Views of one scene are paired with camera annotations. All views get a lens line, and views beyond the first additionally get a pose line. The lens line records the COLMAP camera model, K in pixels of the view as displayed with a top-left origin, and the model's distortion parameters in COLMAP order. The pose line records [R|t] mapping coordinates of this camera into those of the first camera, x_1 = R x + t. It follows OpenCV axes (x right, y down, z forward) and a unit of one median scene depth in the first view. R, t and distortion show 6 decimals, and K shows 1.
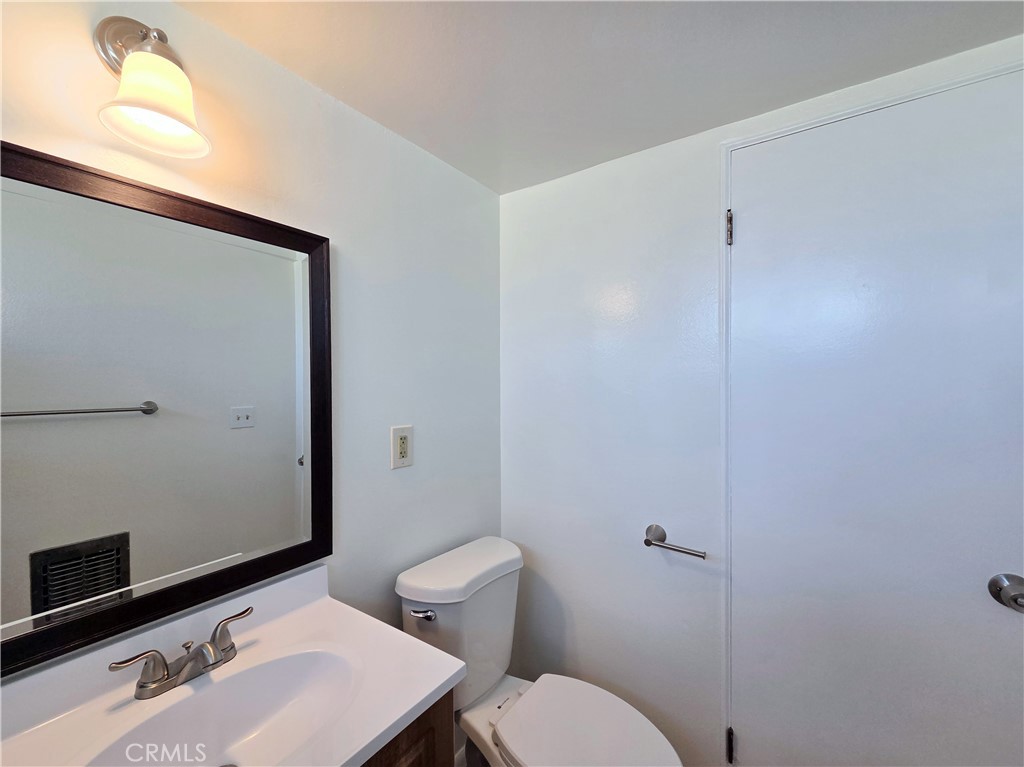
lens RADIAL K [[420.9, 0, 508.3], [0, 420.9, 386.8], [0, 0, 1]] dist [0.003141, -0.000444]
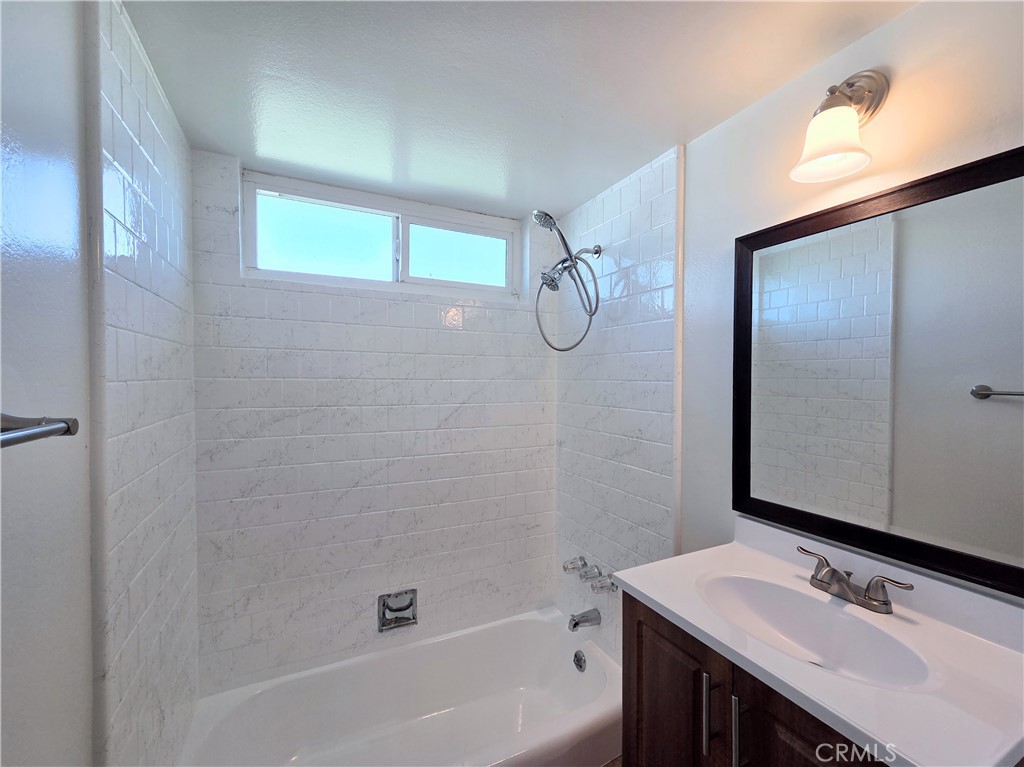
lens RADIAL K [[420.9, 0, 508.3], [0, 420.9, 386.8], [0, 0, 1]] dist [0.003141, -0.000444]
pose [[-0.470558, 0.019109, -0.882162, 0.756664], [-0.011885, 0.999538, 0.027991, 0.055245], [0.882289, 0.023656, -0.470113, 0.695938]]
